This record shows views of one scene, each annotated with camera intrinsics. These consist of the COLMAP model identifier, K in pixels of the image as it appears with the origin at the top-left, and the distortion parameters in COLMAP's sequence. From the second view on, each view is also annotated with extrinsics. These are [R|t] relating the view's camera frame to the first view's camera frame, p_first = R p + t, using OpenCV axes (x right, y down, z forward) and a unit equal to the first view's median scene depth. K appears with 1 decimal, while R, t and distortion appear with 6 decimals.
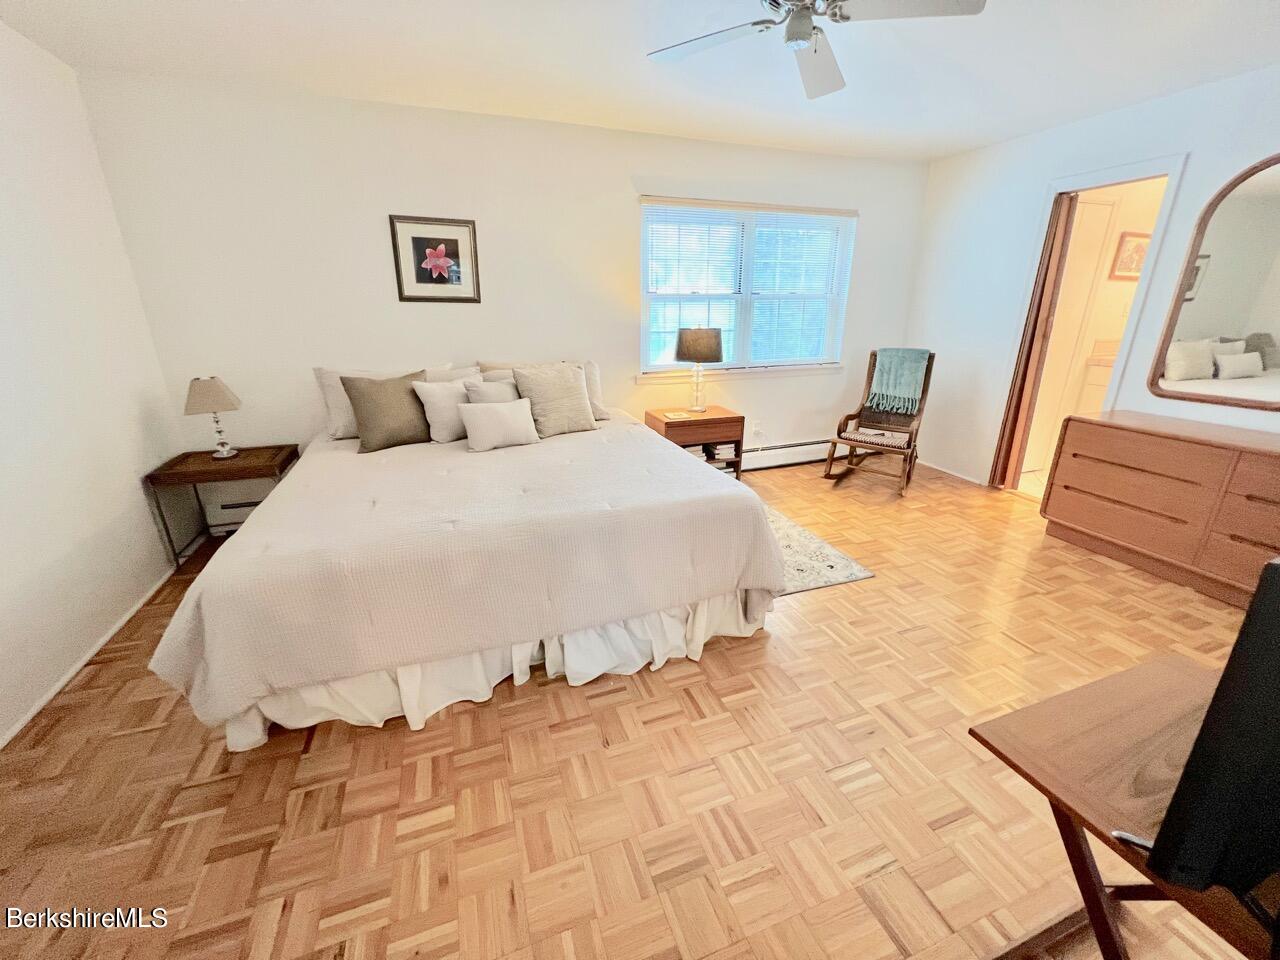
lens RADIAL K [[512.2, 0, 642.0], [0, 512.2, 479.6], [0, 0, 1]] dist [0.000604, 0.000273]
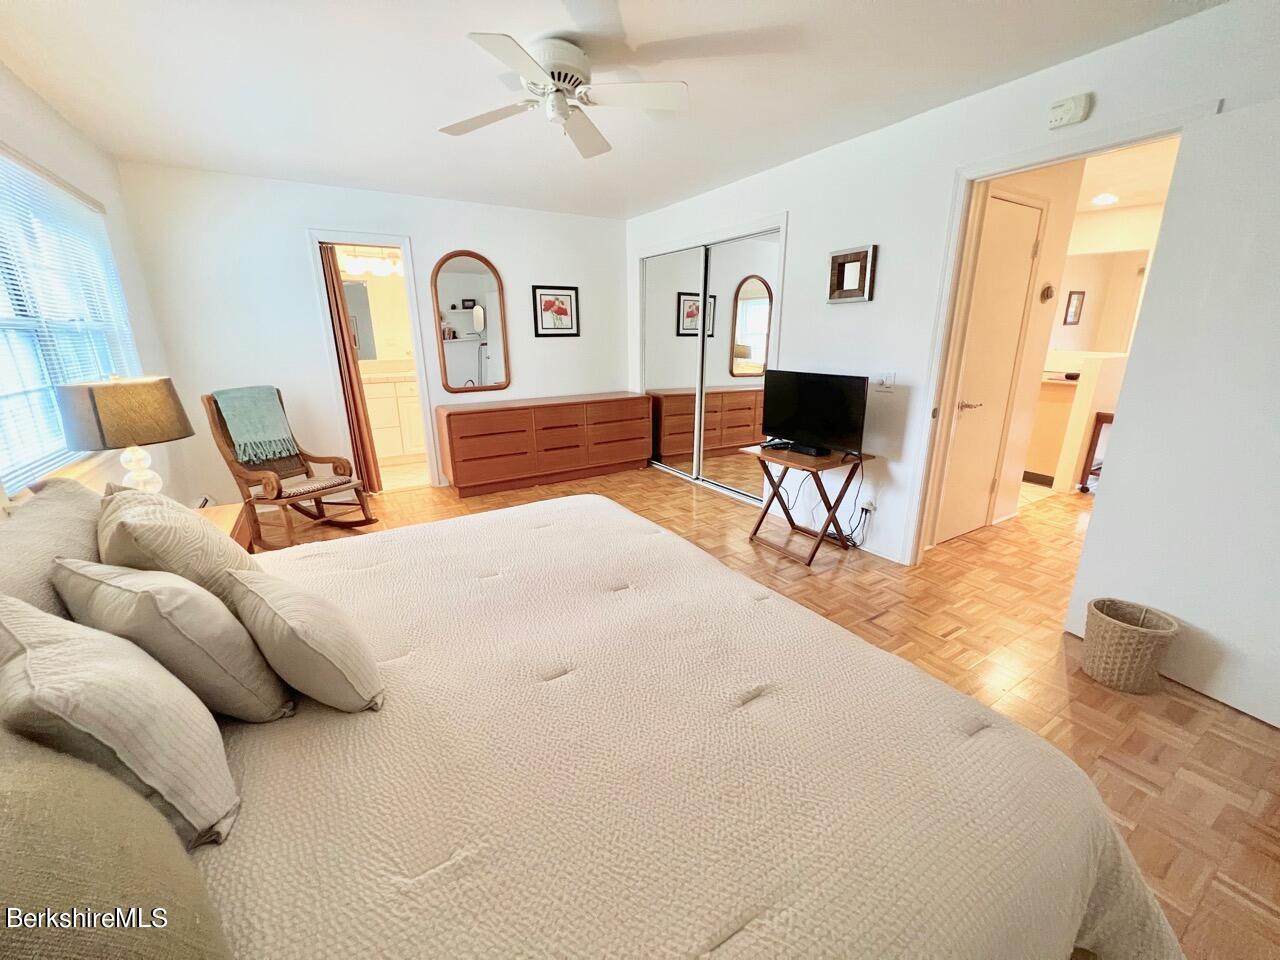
lens RADIAL K [[512.2, 0, 638.8], [0, 512.2, 476.8], [0, 0, 1]] dist [0.000604, 0.000273]
pose [[-0.201222, -0.266424, 0.942617, -0.635718], [0.324023, 0.890024, 0.320729, -0.248945], [-0.924402, 0.369967, -0.092765, 0.709771]]
